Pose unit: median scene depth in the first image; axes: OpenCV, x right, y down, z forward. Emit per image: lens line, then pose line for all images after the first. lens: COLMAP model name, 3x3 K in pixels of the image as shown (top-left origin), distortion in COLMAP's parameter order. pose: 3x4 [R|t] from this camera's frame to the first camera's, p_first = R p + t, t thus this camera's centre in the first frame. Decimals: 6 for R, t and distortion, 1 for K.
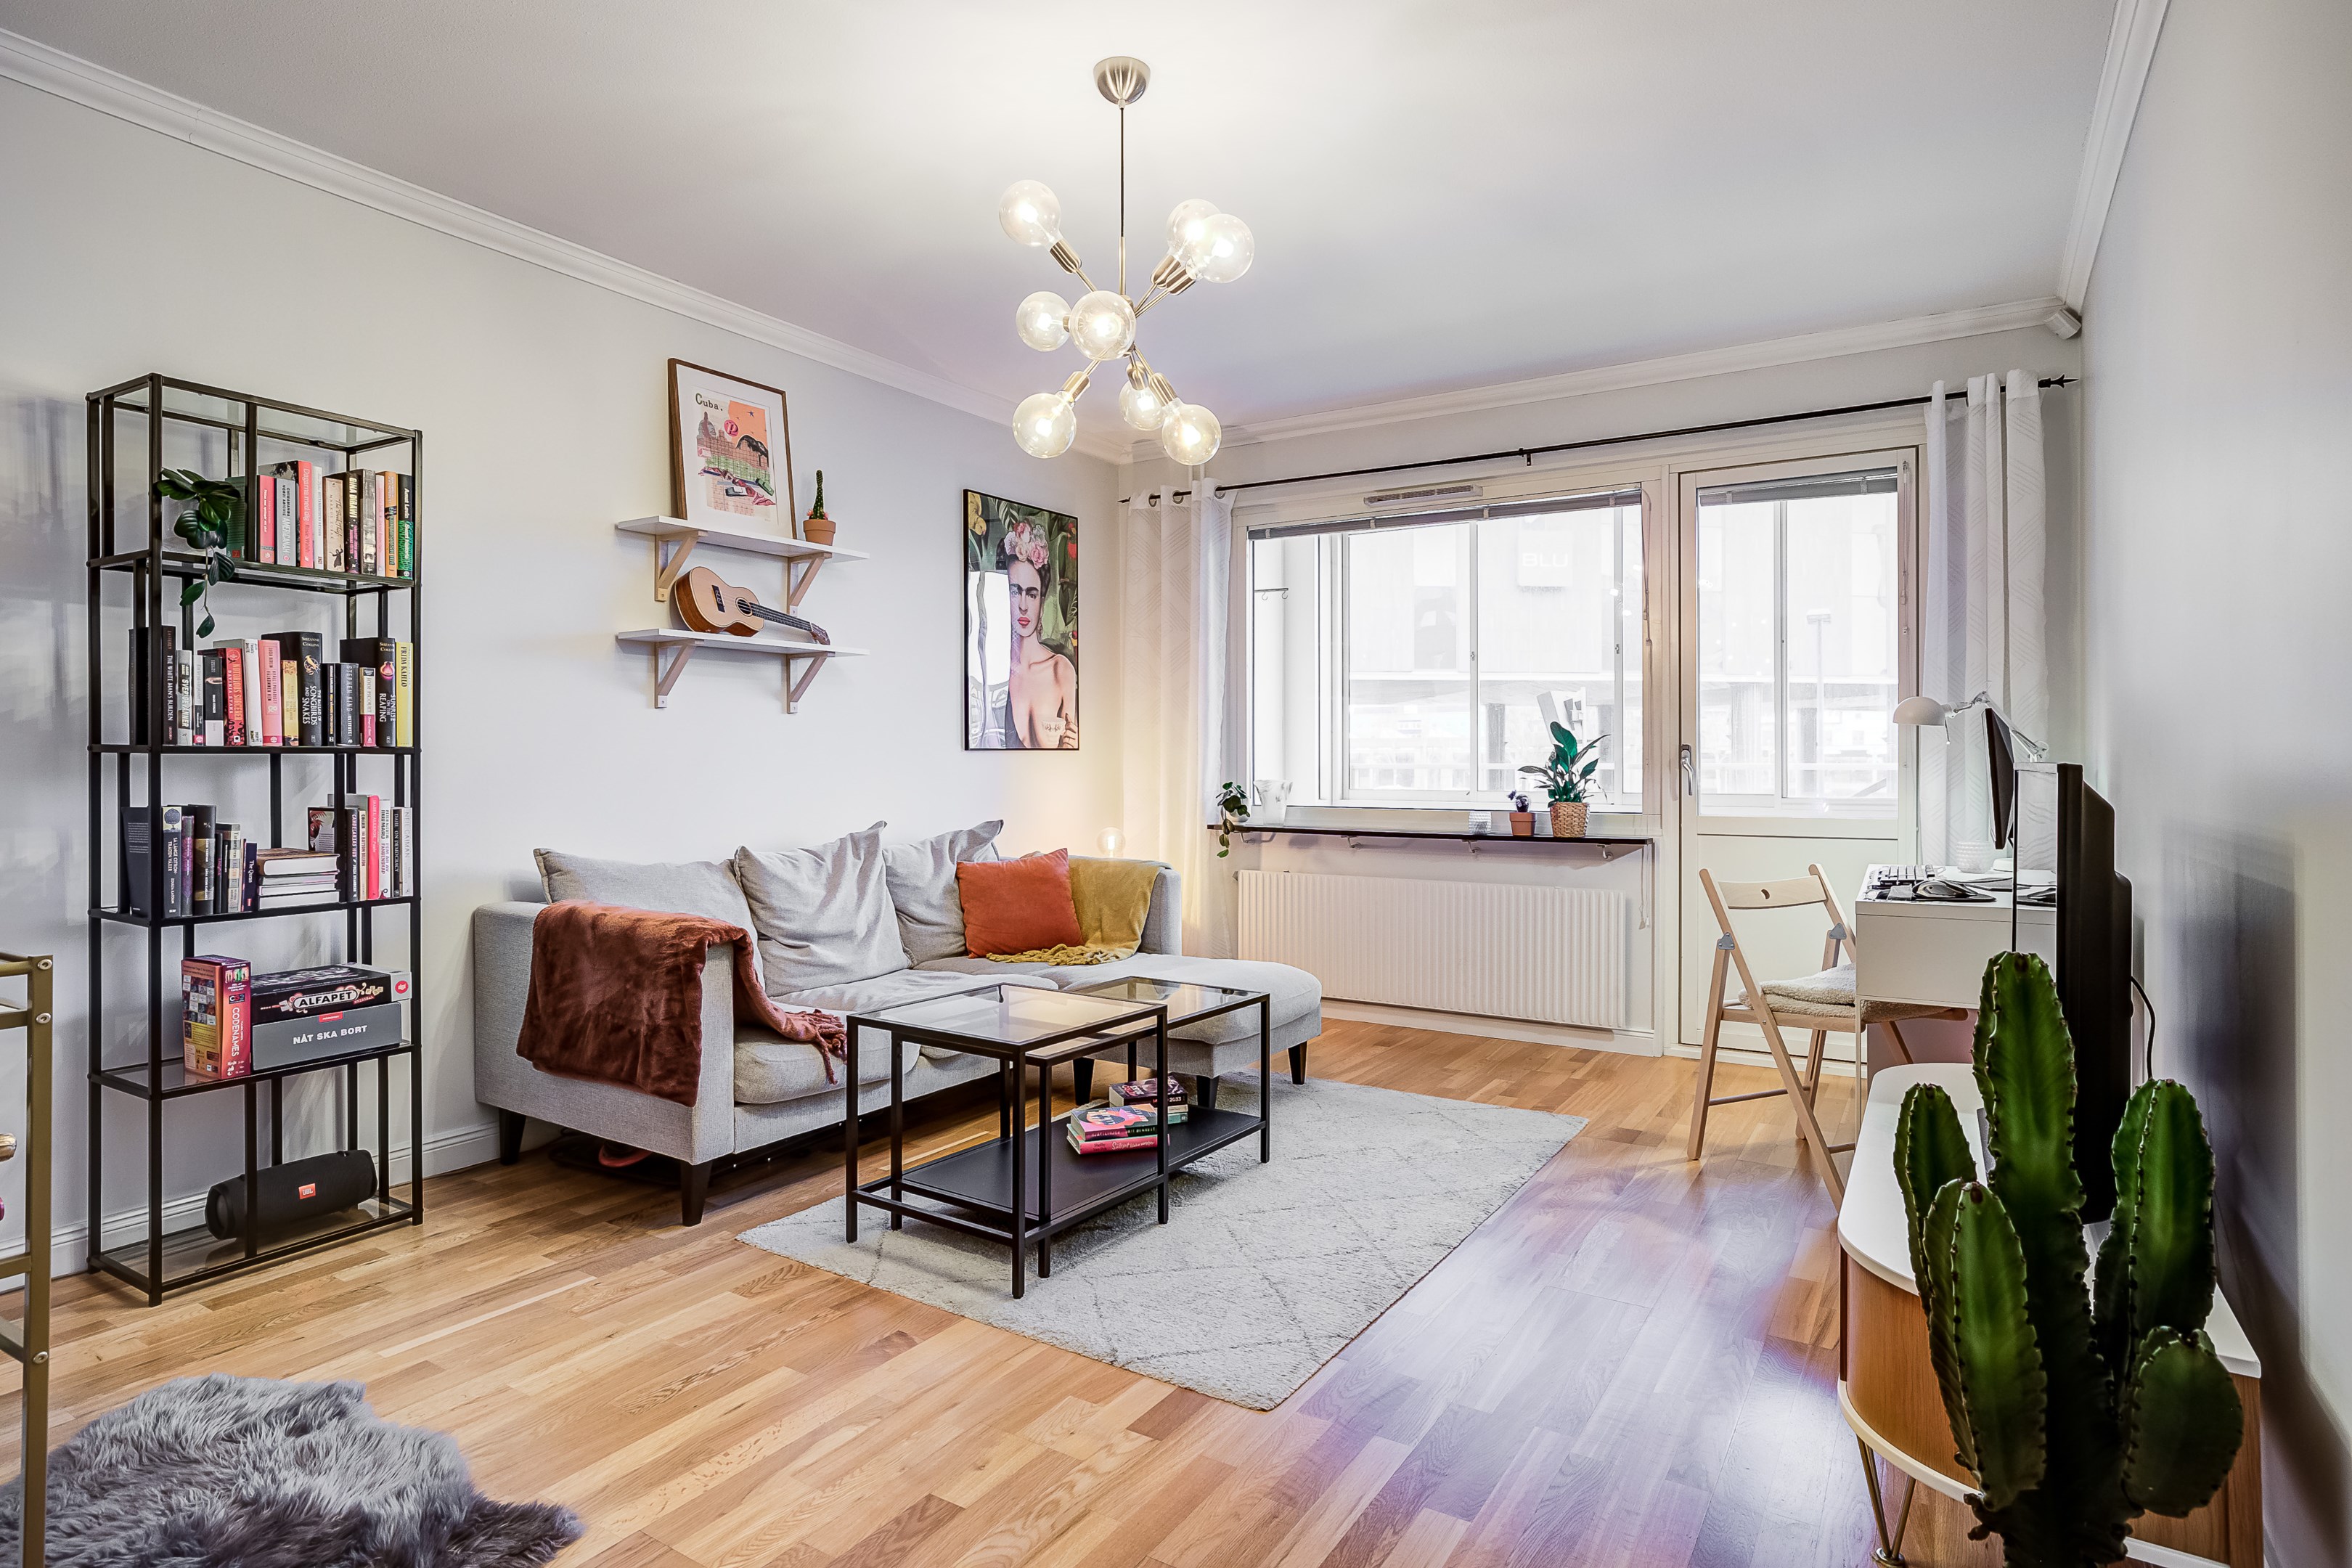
lens RADIAL K [[1257.0, 0, 1147.7], [0, 1257.0, 777.5], [0, 0, 1]] dist [-0.028381, 0.019408]
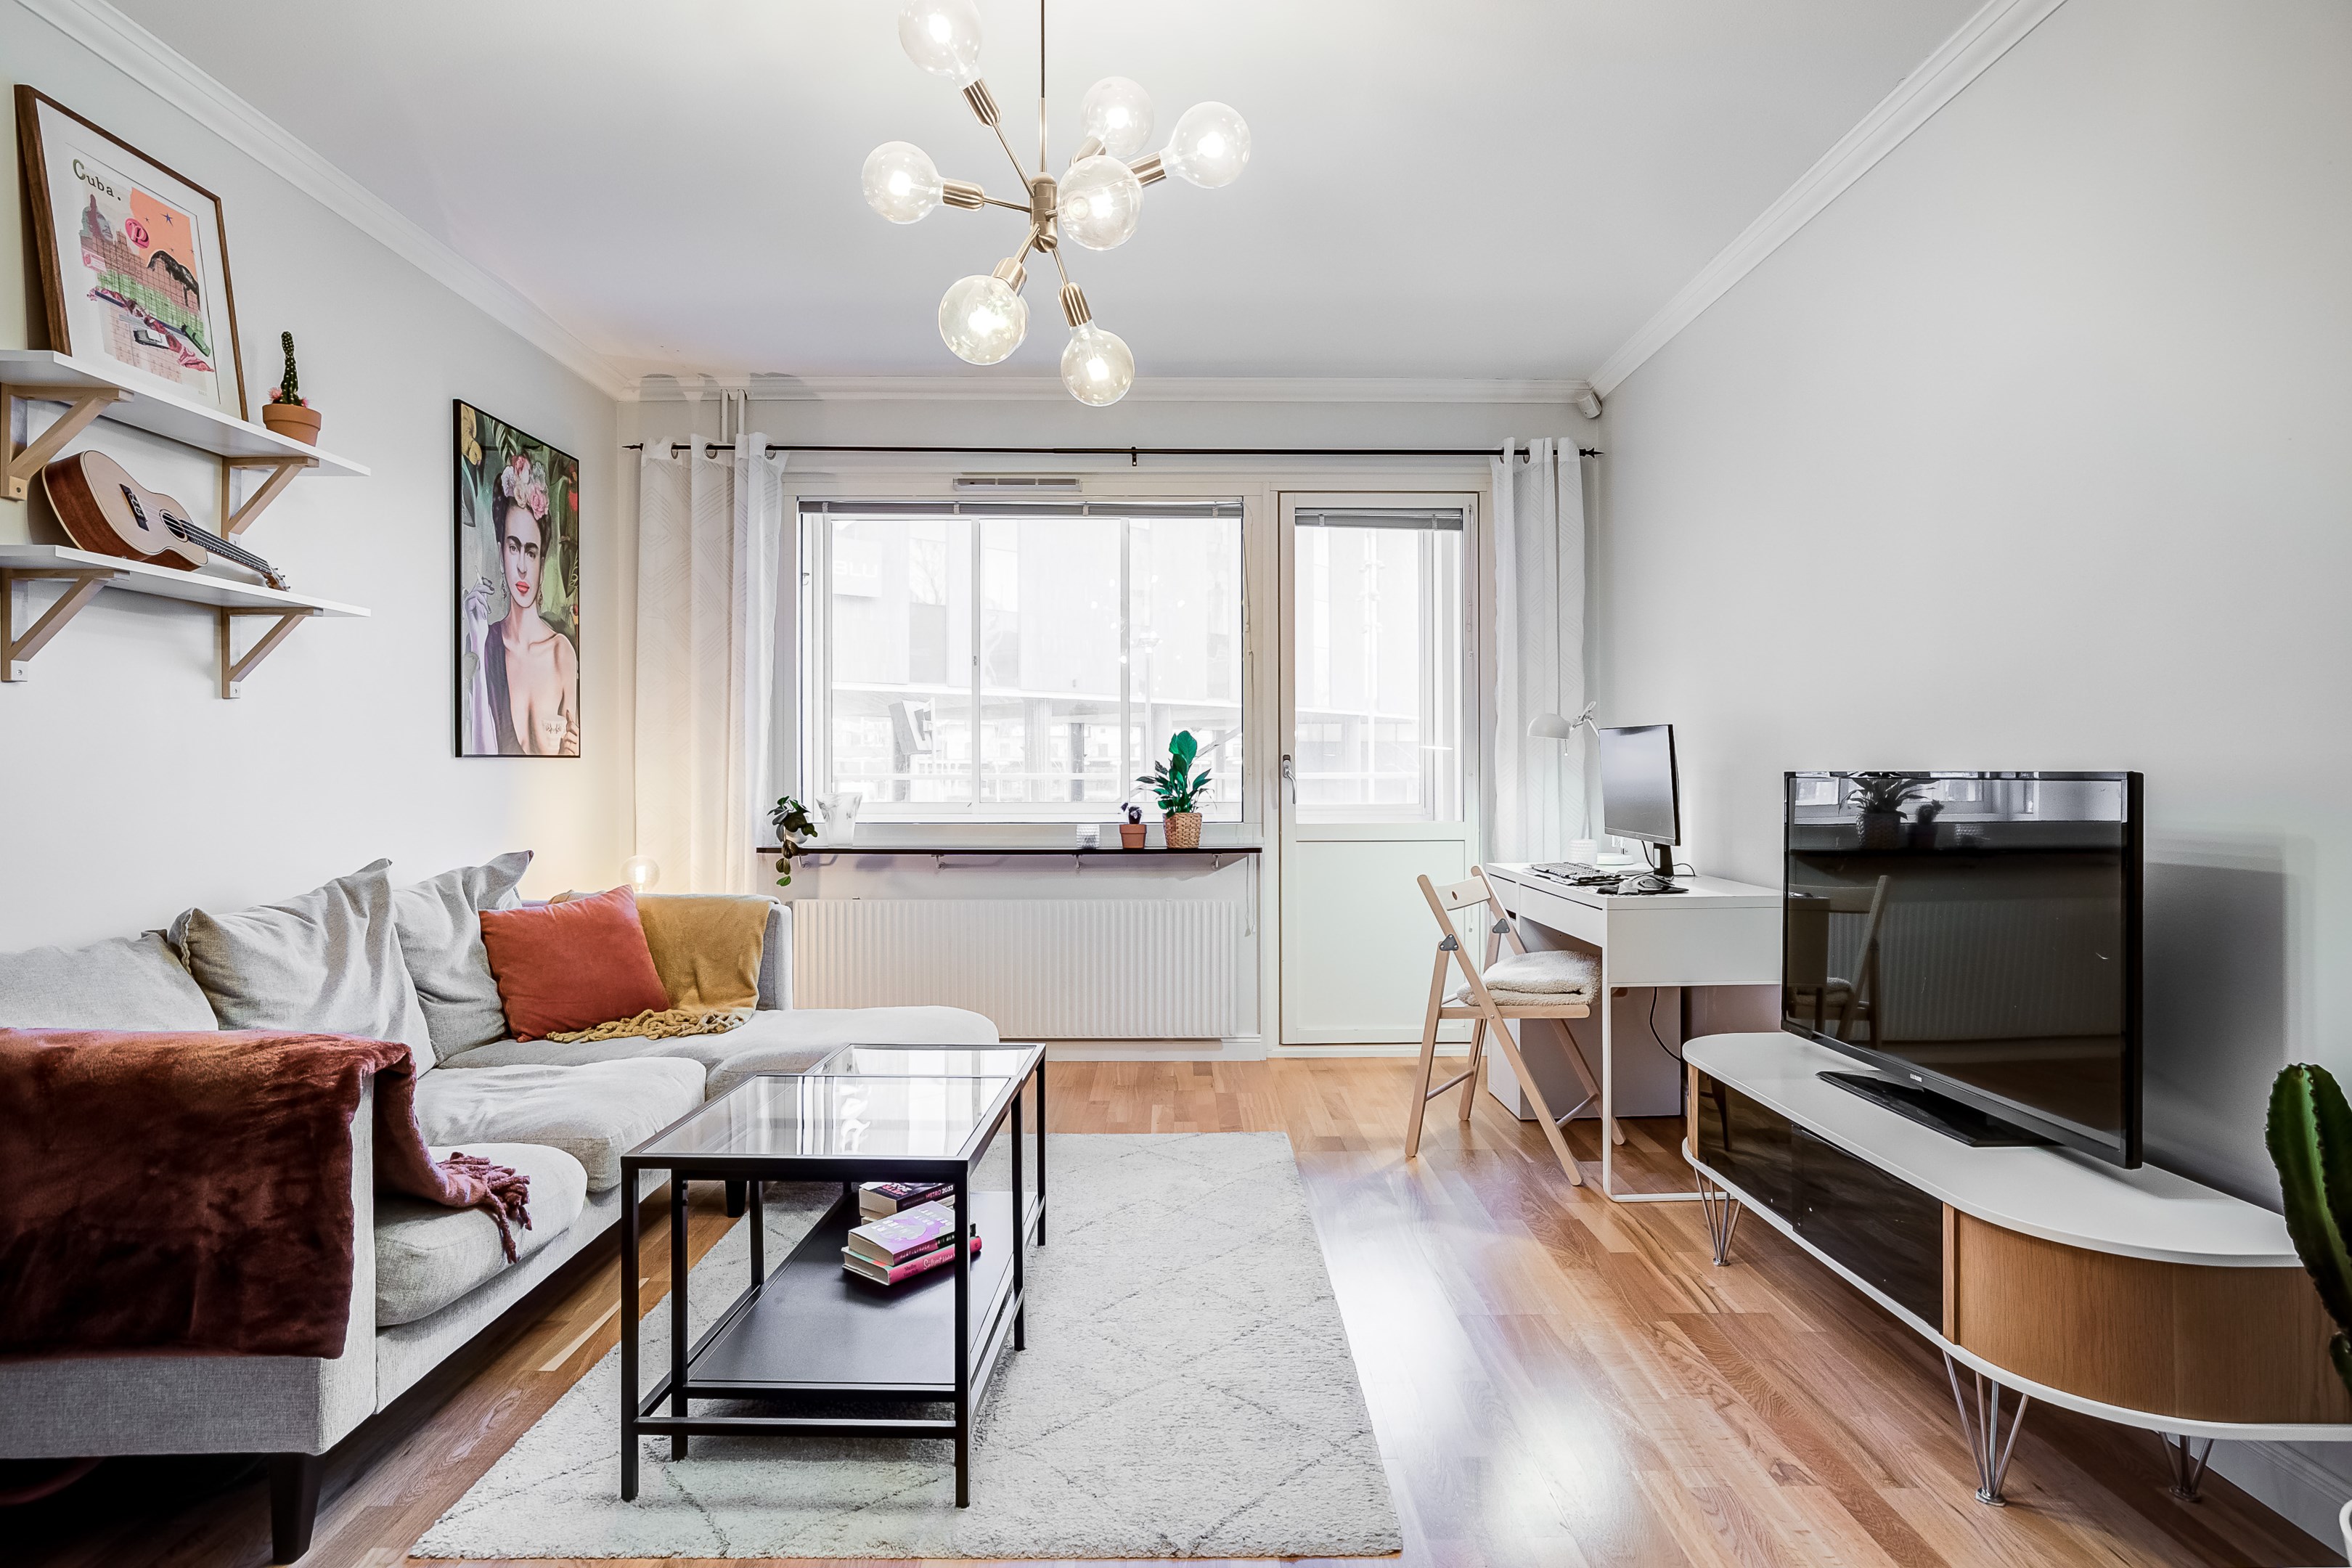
lens RADIAL K [[1268.0, 0, 1176.0], [0, 1268.0, 784.0], [0, 0, 1]] dist [-0.028192, 0.025490]
pose [[0.831709, -0.006824, 0.555170, -0.233199], [0.008674, 0.999962, -0.000704, -0.002267], [-0.555144, 0.005401, 0.831737, 0.182500]]
